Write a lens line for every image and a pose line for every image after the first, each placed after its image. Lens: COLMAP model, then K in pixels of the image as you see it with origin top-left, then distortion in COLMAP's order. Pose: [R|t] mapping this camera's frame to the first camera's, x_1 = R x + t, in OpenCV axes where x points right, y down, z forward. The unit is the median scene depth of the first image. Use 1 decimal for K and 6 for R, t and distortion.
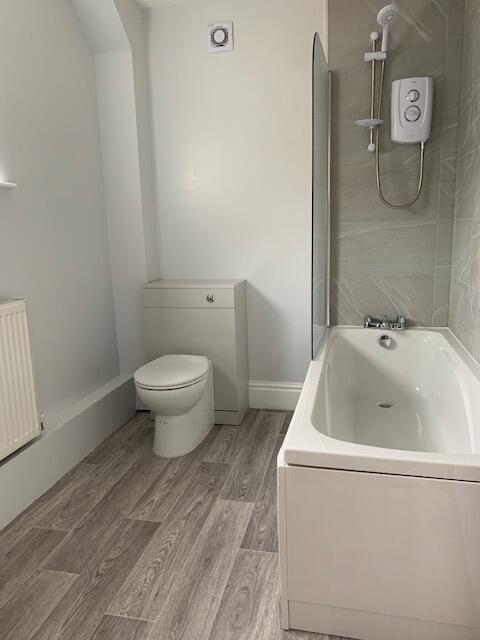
lens RADIAL K [[490.4, 0, 240.1], [0, 490.4, 316.6], [0, 0, 1]] dist [-0.006958, -0.002813]
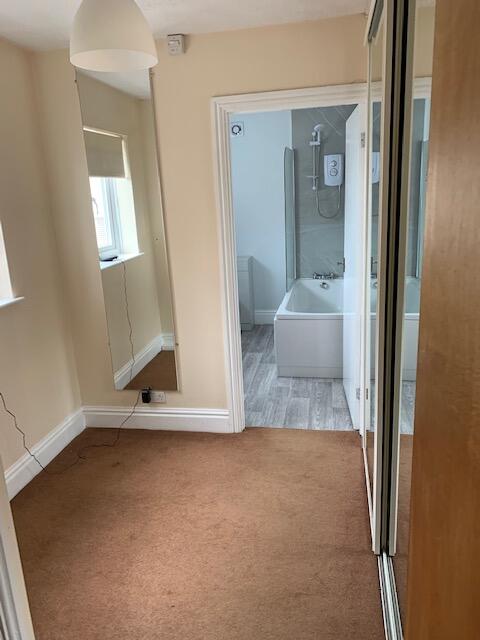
lens RADIAL K [[490.4, 0, 237.8], [0, 490.4, 322.5], [0, 0, 1]] dist [-0.006958, -0.002813]
pose [[0.999014, -0.030321, 0.032444, -0.124394], [0.027835, 0.996833, 0.074497, 0.043803], [-0.034600, -0.073520, 0.996693, -1.008437]]
